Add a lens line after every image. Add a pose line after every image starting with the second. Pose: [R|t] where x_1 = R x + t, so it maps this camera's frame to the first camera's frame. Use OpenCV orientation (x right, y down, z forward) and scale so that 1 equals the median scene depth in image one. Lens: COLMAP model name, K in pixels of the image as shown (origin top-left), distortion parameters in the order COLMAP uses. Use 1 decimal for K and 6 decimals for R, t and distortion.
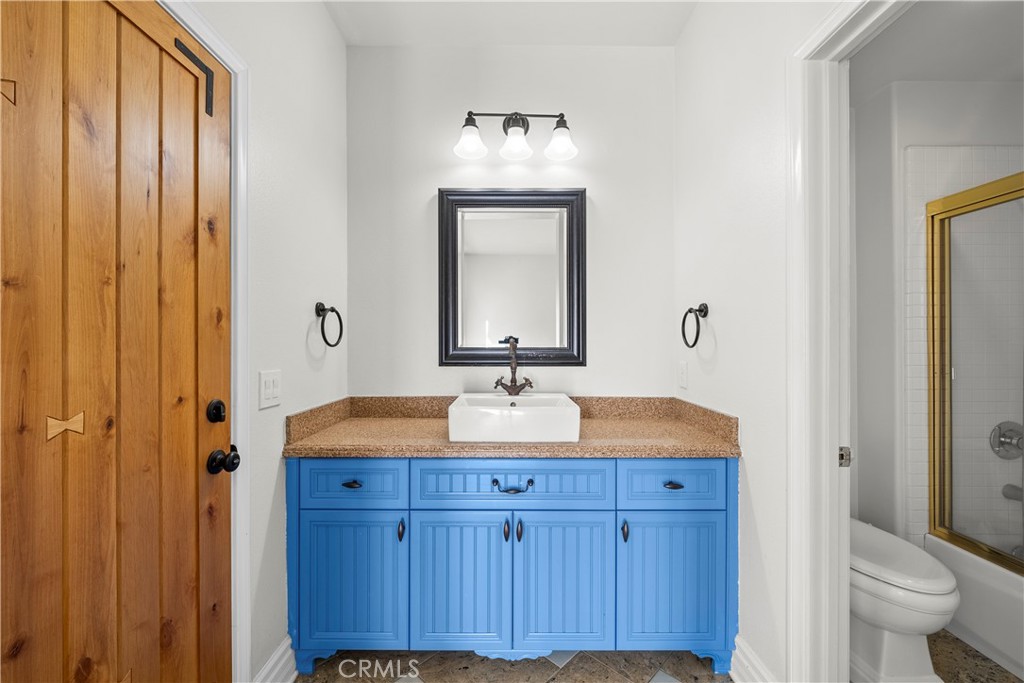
lens RADIAL K [[416.2, 0, 506.1], [0, 416.2, 343.5], [0, 0, 1]] dist [0.000372, -0.000152]
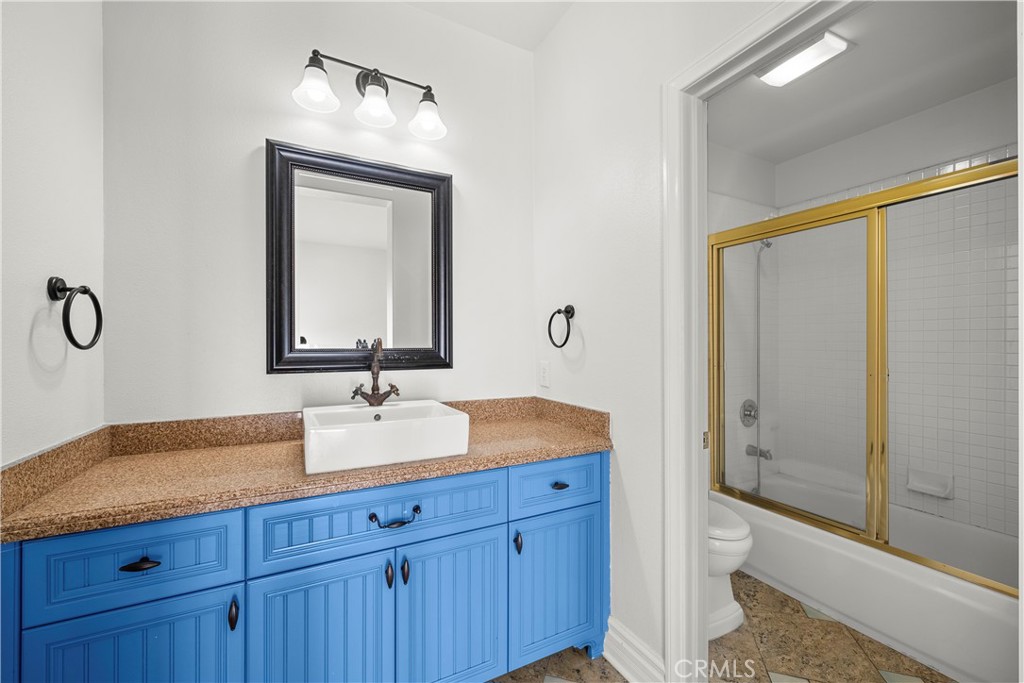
lens RADIAL K [[416.2, 0, 512.3], [0, 416.2, 342.8], [0, 0, 1]] dist [0.000372, -0.000152]
pose [[0.885090, -0.000553, 0.465420, -0.137816], [0.001614, 0.999997, -0.001880, 0.000173], [-0.465418, 0.002415, 0.885088, 0.143648]]
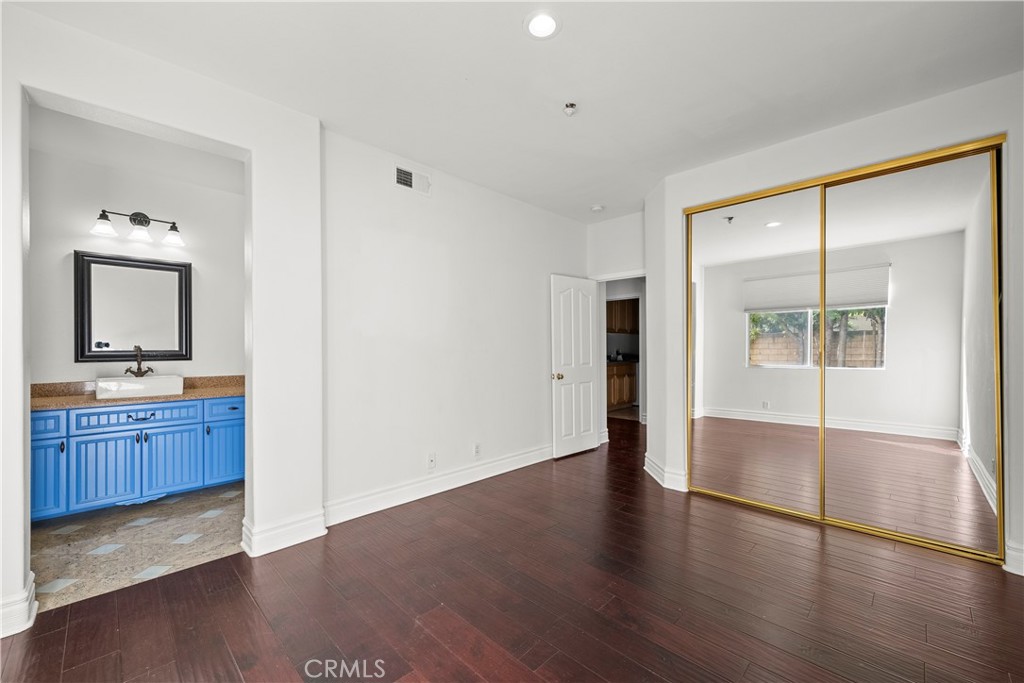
lens RADIAL K [[416.2, 0, 517.2], [0, 416.2, 346.5], [0, 0, 1]] dist [0.000372, -0.000152]
pose [[0.703794, -0.001652, 0.710403, -0.118253], [0.001122, 0.999999, 0.001215, -0.008243], [-0.710404, -0.000058, 0.703794, -1.518289]]
